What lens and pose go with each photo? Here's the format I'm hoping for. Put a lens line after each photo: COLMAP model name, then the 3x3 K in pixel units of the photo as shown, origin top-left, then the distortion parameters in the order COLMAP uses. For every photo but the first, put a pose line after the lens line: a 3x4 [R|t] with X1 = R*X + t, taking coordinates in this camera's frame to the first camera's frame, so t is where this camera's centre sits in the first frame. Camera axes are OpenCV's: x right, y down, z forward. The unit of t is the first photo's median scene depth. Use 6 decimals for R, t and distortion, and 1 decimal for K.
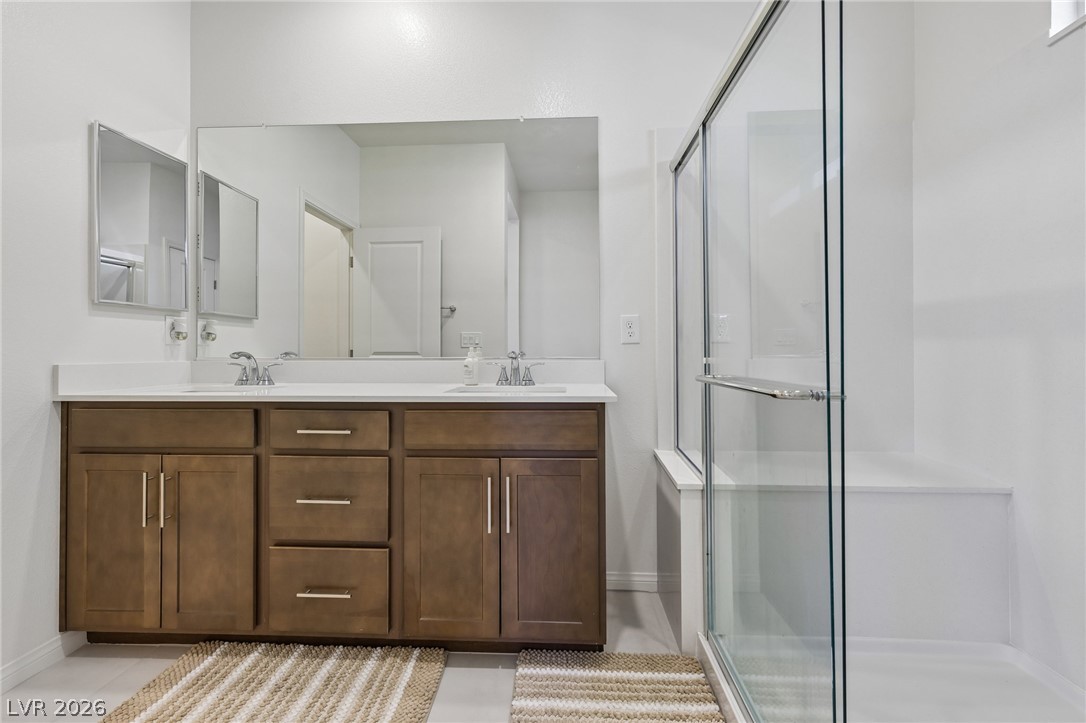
lens RADIAL K [[470.3, 0, 544.4], [0, 470.3, 348.2], [0, 0, 1]] dist [-0.000924, 0.000354]
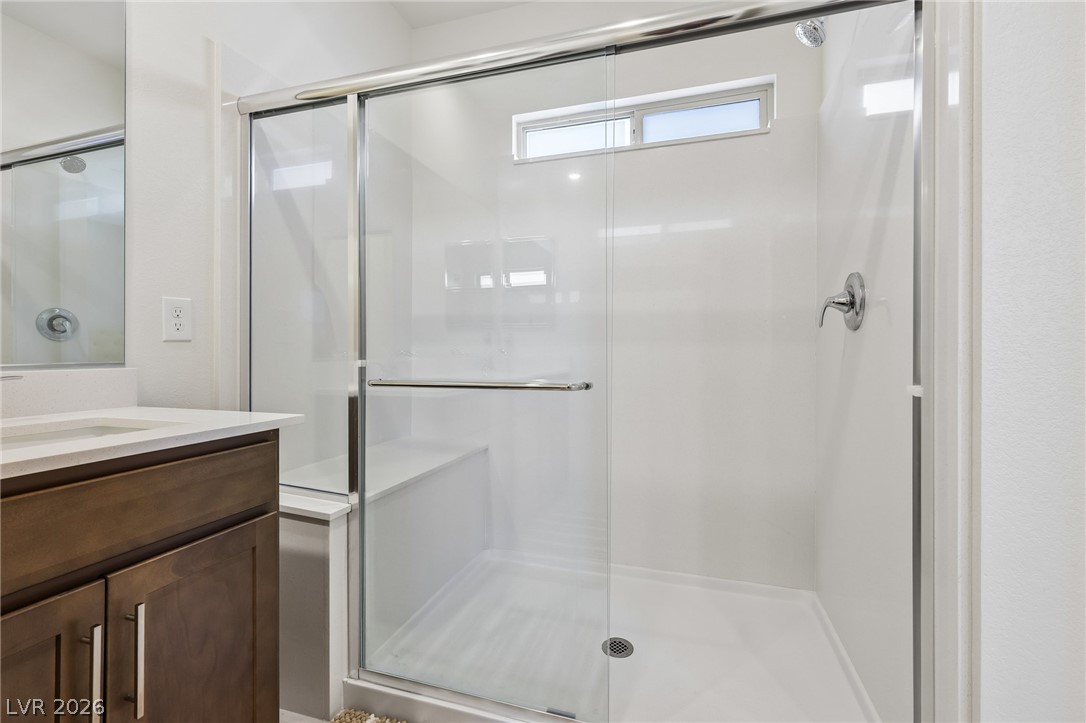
lens RADIAL K [[470.3, 0, 537.4], [0, 470.3, 353.8], [0, 0, 1]] dist [-0.000924, 0.000354]
pose [[0.265873, 0.002648, 0.964005, -0.417162], [-0.006584, 0.999978, -0.000931, 0.007316], [-0.963986, -0.006099, 0.265884, 0.442525]]
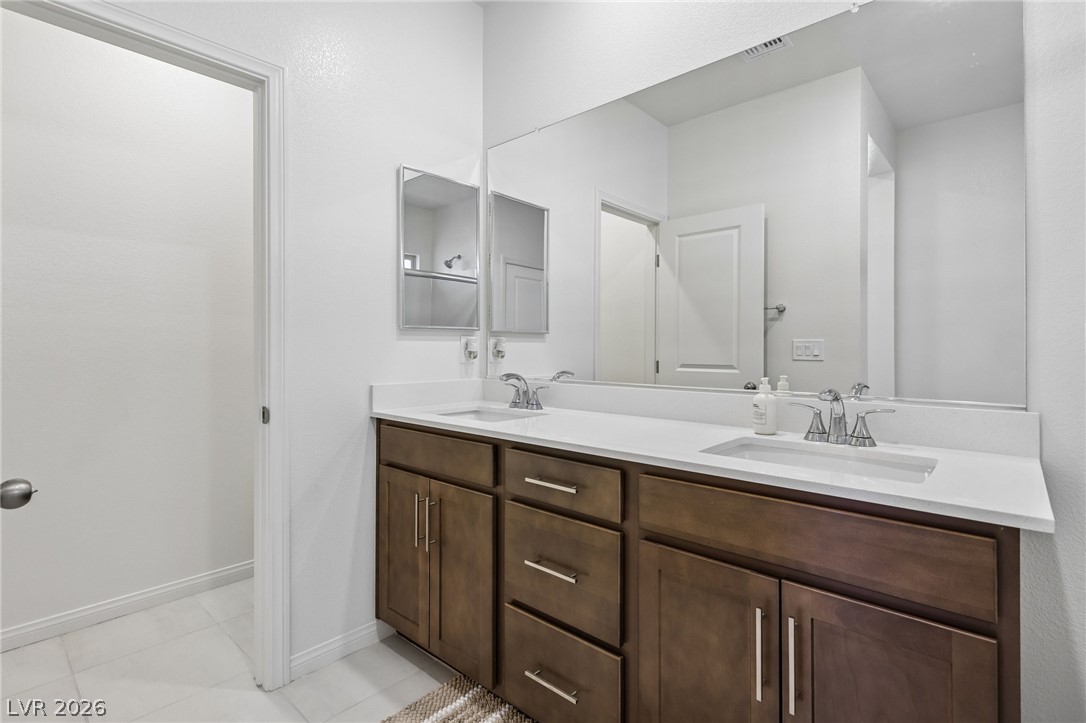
lens RADIAL K [[515.2, 0, 545.8], [0, 515.2, 346.1], [0, 0, 1]] dist [0.002869, -0.000306]
pose [[0.776072, 0.000715, -0.630644, 0.084312], [0.000305, 0.999999, 0.001508, -0.061508], [0.630644, -0.001363, 0.776071, 0.293458]]
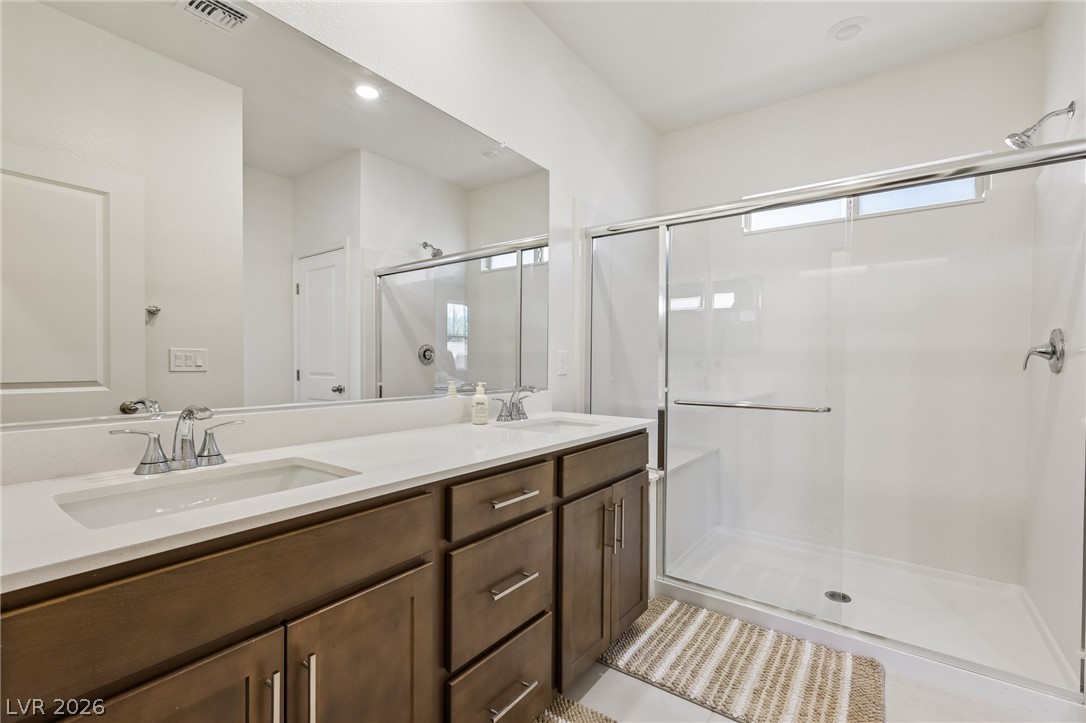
lens RADIAL K [[470.3, 0, 546.4], [0, 470.3, 368.7], [0, 0, 1]] dist [-0.000924, 0.000354]
pose [[0.555682, -0.003117, 0.831389, -1.069785], [-0.014163, 0.999812, 0.013215, -0.052950], [-0.831274, -0.019118, 0.555534, 0.500558]]
